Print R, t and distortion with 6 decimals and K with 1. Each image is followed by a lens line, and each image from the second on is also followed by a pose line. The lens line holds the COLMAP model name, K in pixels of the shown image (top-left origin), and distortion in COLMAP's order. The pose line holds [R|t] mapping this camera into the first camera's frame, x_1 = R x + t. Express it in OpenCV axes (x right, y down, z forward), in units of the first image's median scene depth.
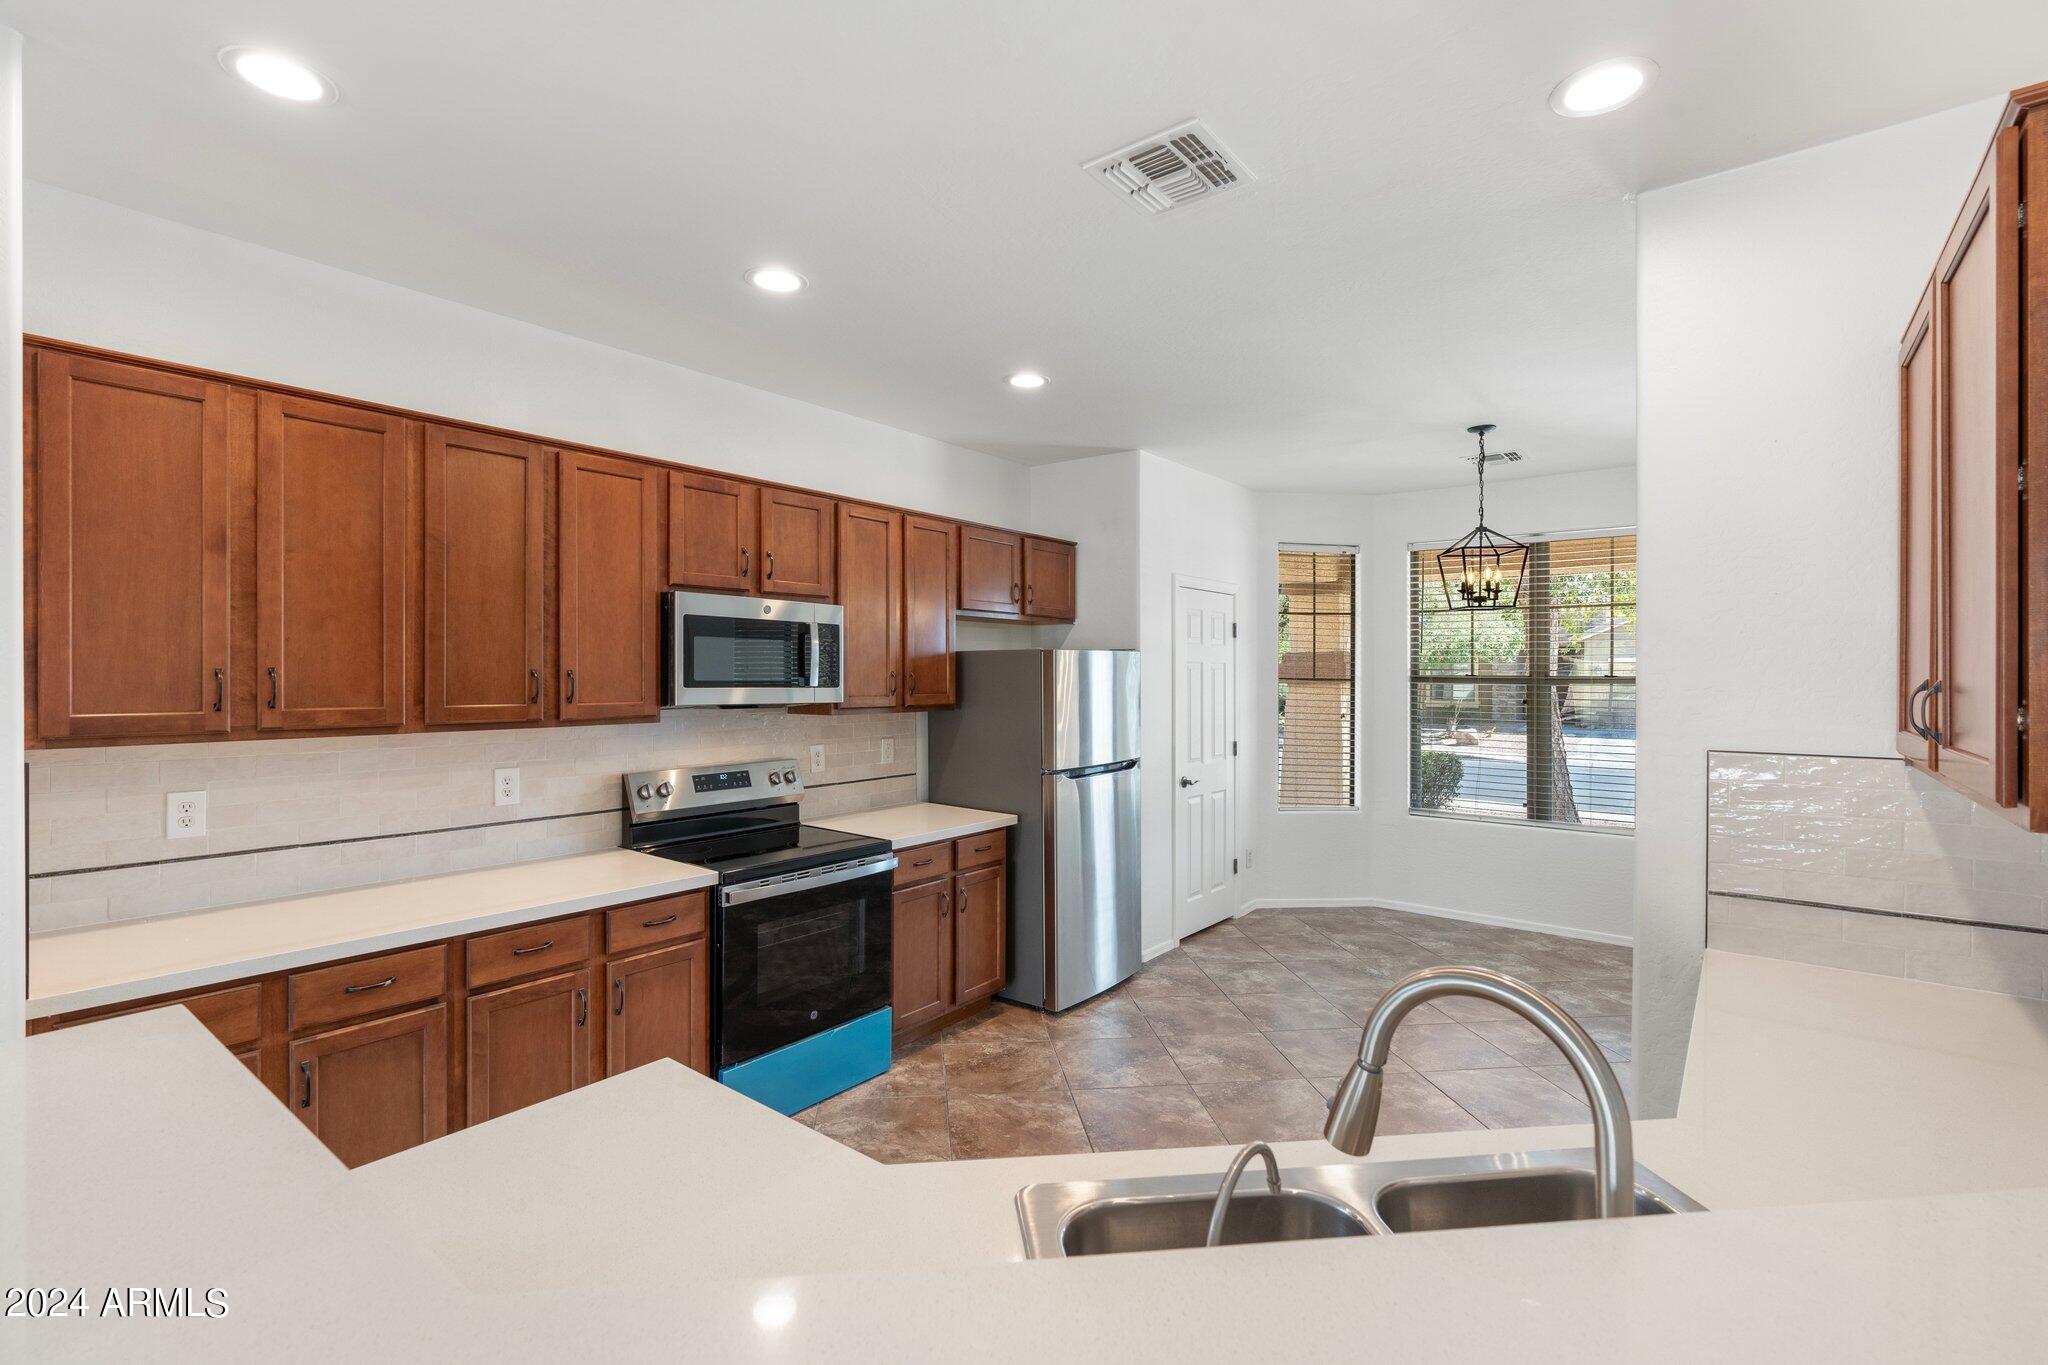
lens RADIAL K [[923.0, 0, 1021.0], [0, 923.0, 680.7], [0, 0, 1]] dist [-0.010791, 0.004878]
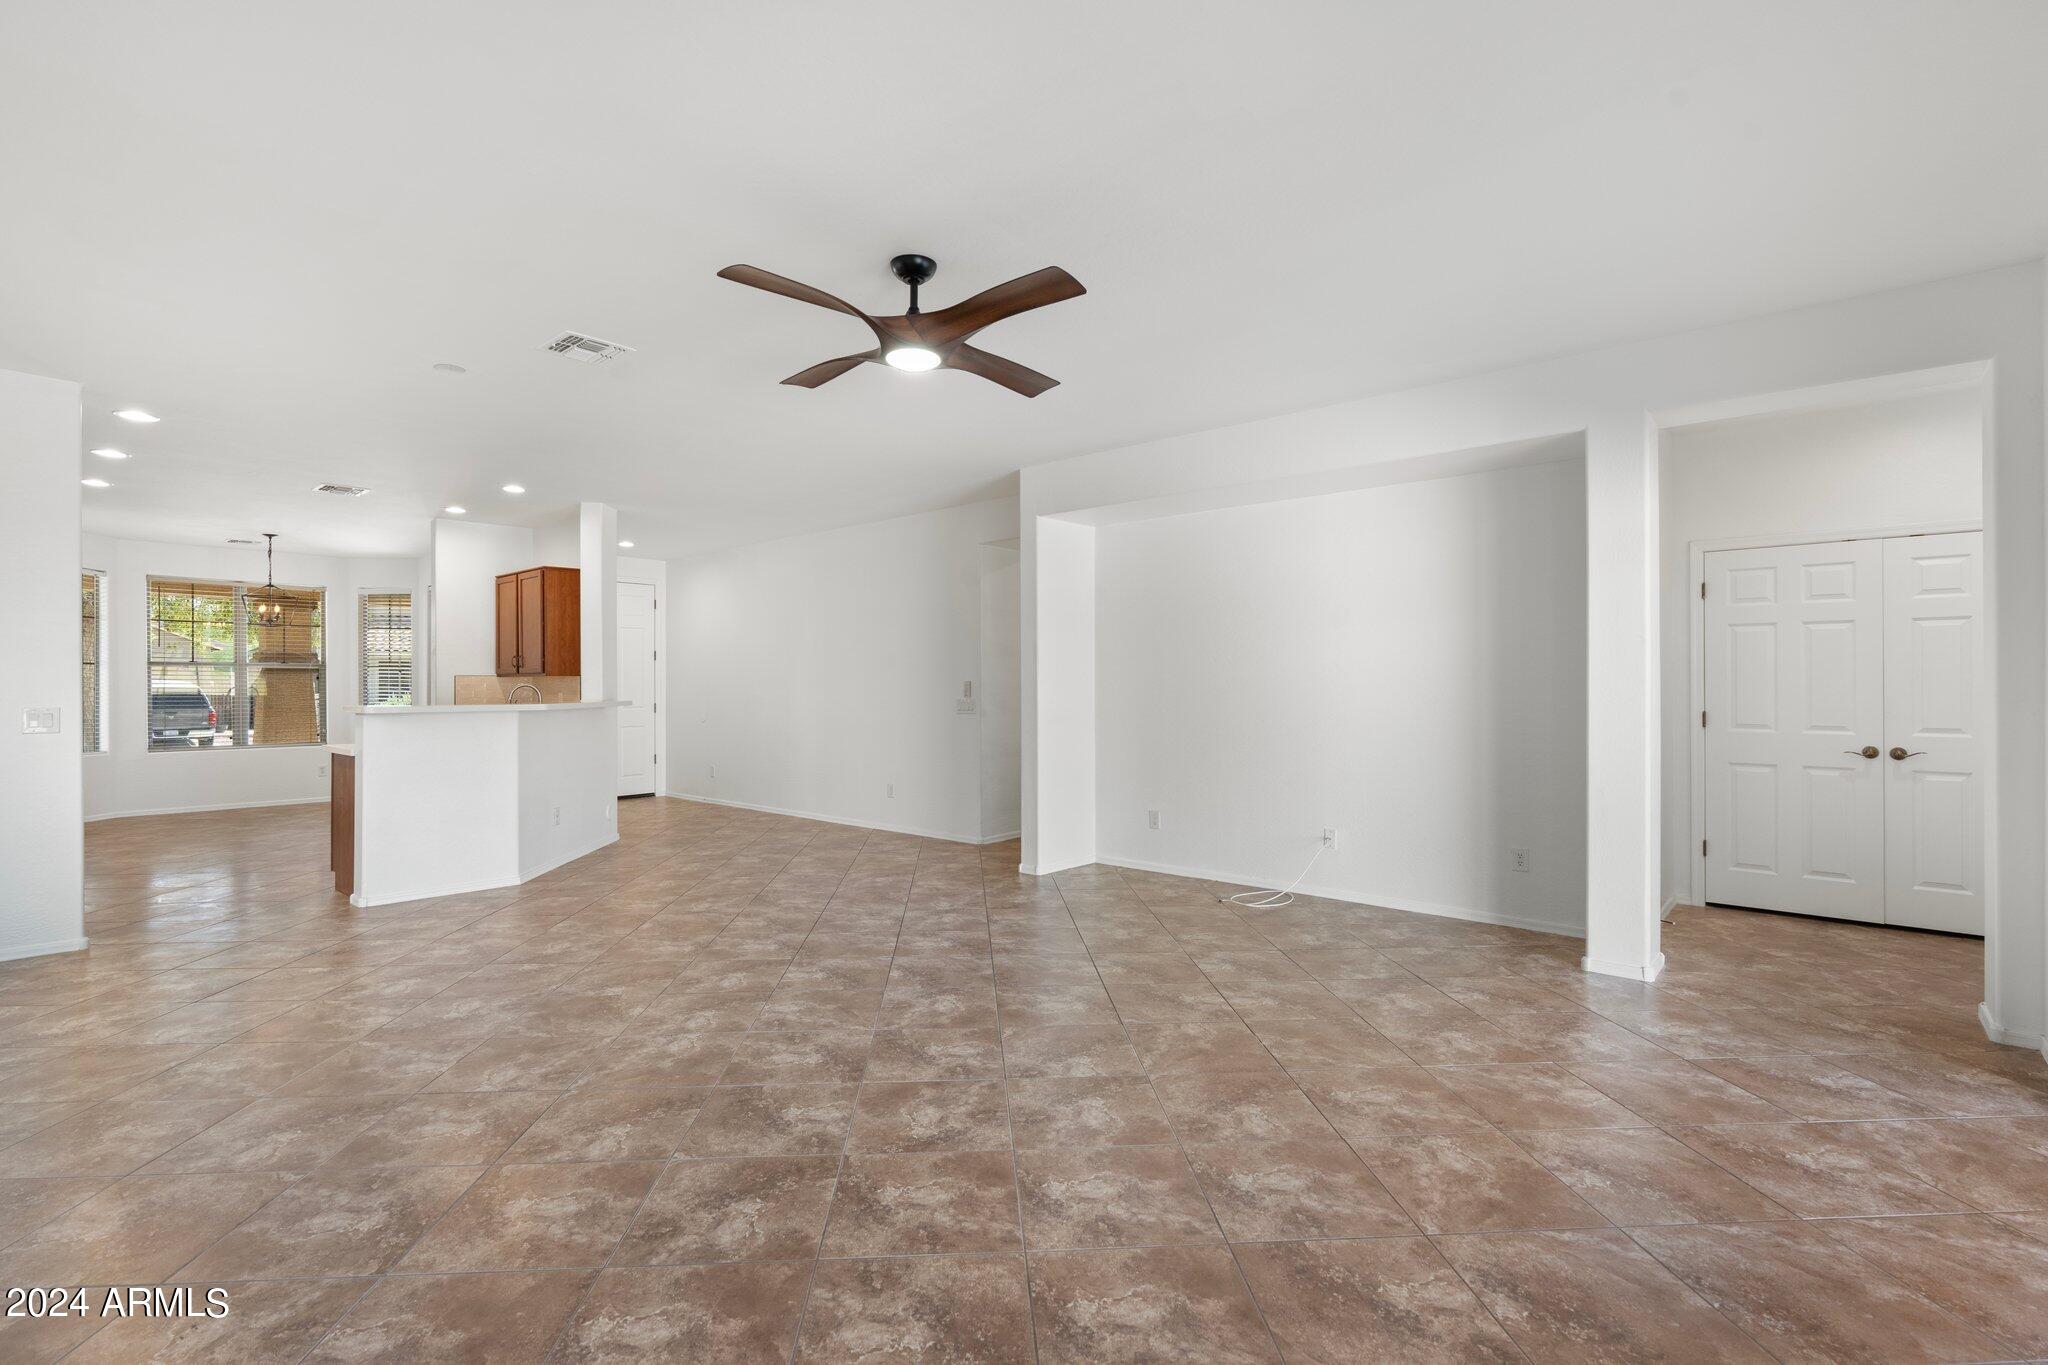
lens RADIAL K [[923.0, 0, 1015.3], [0, 923.0, 688.7], [0, 0, 1]] dist [-0.010791, 0.004878]
pose [[0.054676, -0.004962, 0.998492, -1.586055], [0.010639, 0.999934, 0.004386, 0.076132], [-0.998447, 0.010383, 0.054725, -0.813071]]
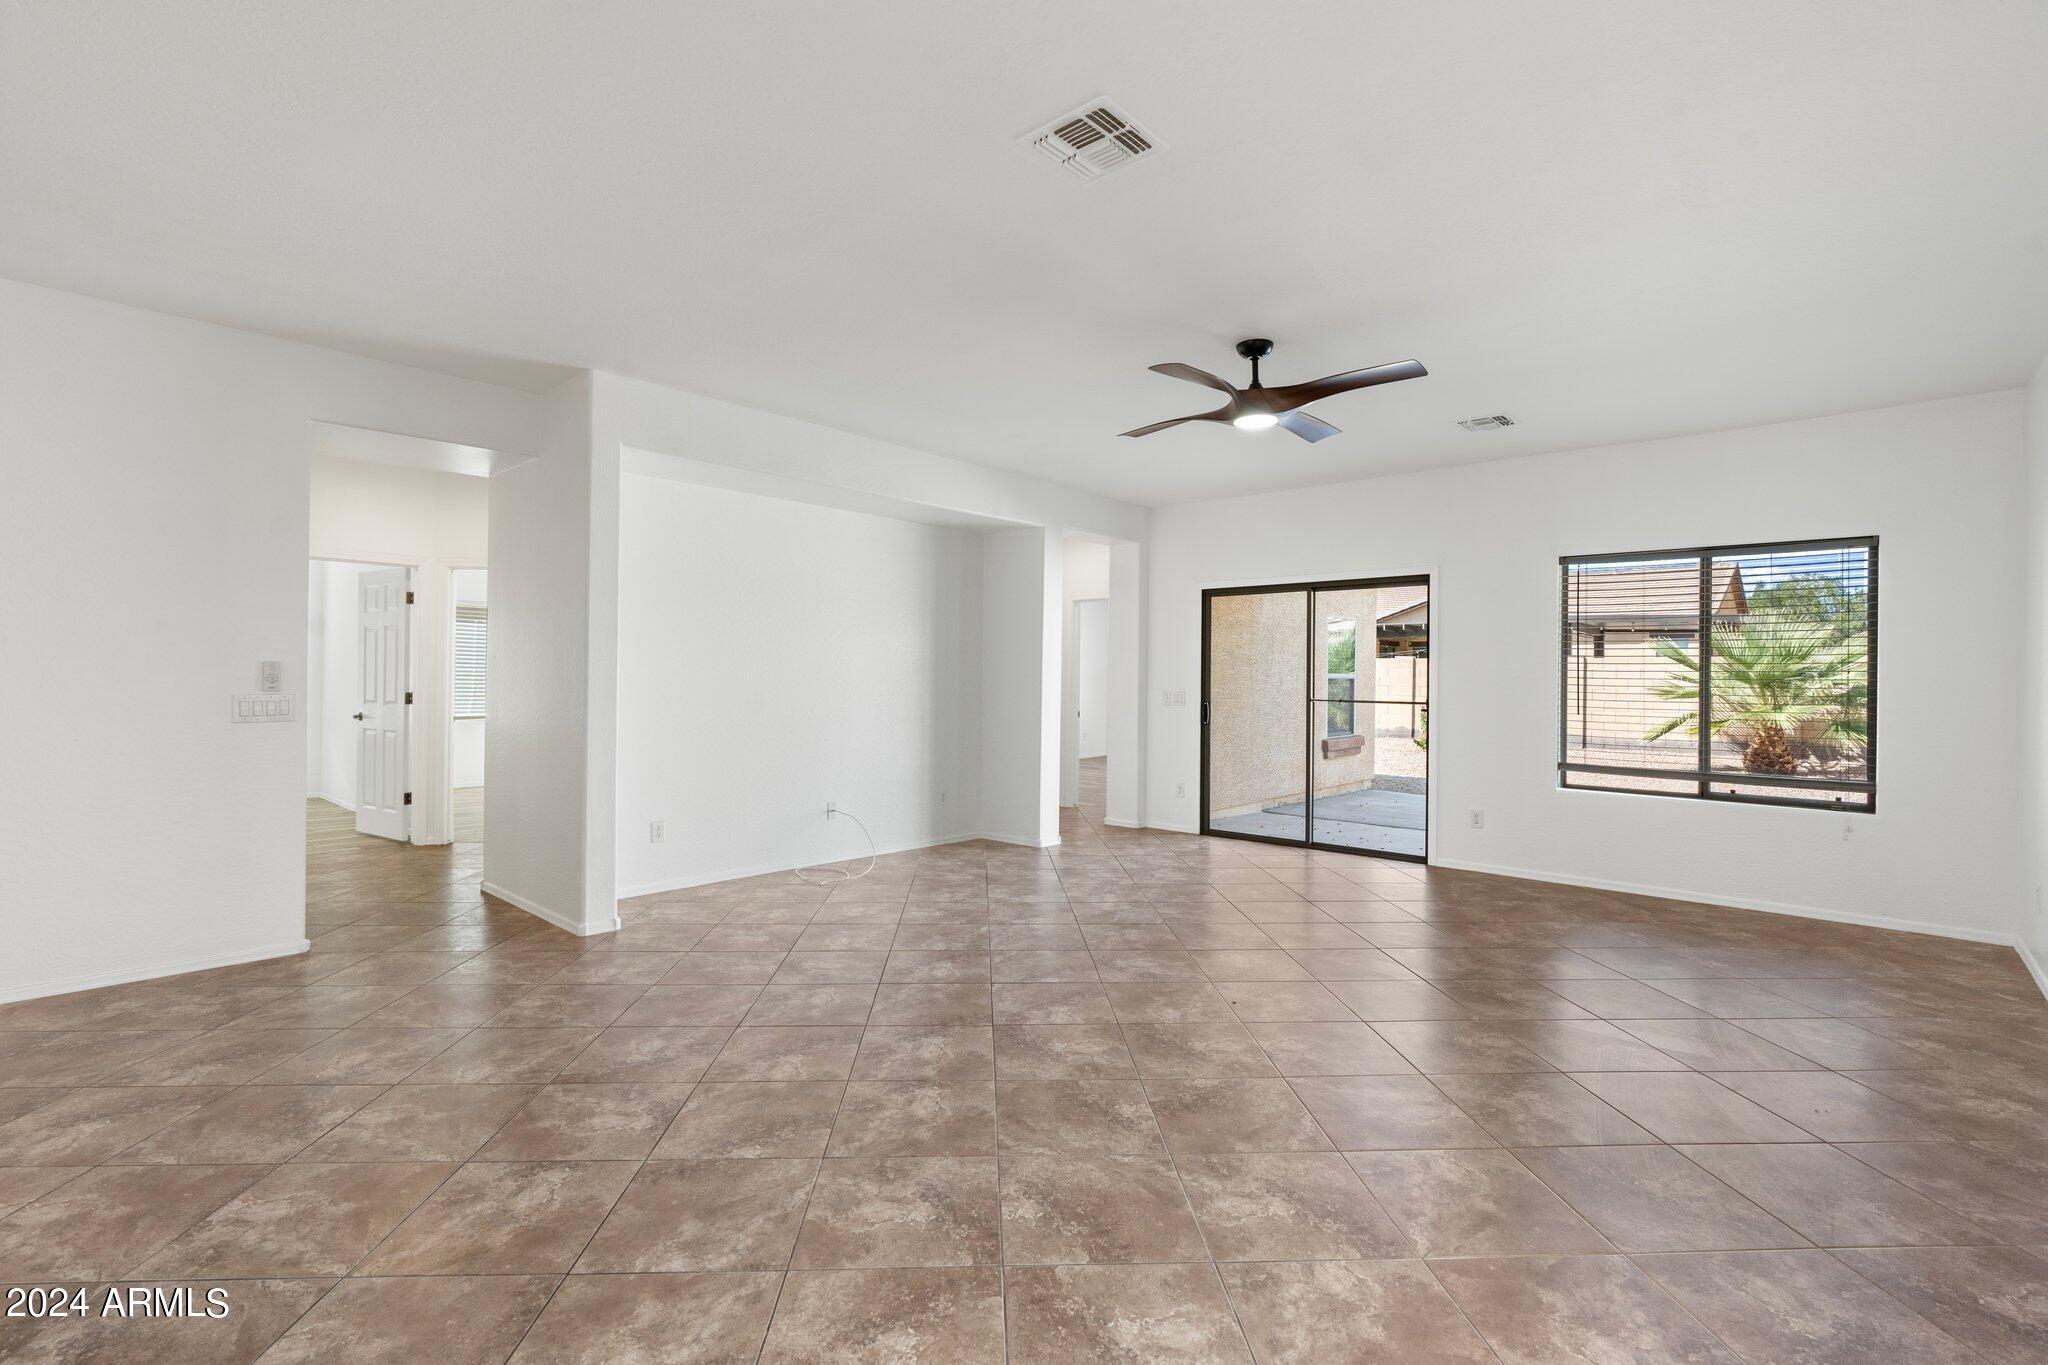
lens RADIAL K [[923.0, 0, 1025.9], [0, 923.0, 688.8], [0, 0, 1]] dist [-0.010791, 0.004878]
pose [[-0.997492, -0.014868, 0.069205, -0.590161], [-0.013393, 0.999674, 0.021732, 0.066277], [-0.069506, 0.020751, -0.997366, 0.366092]]
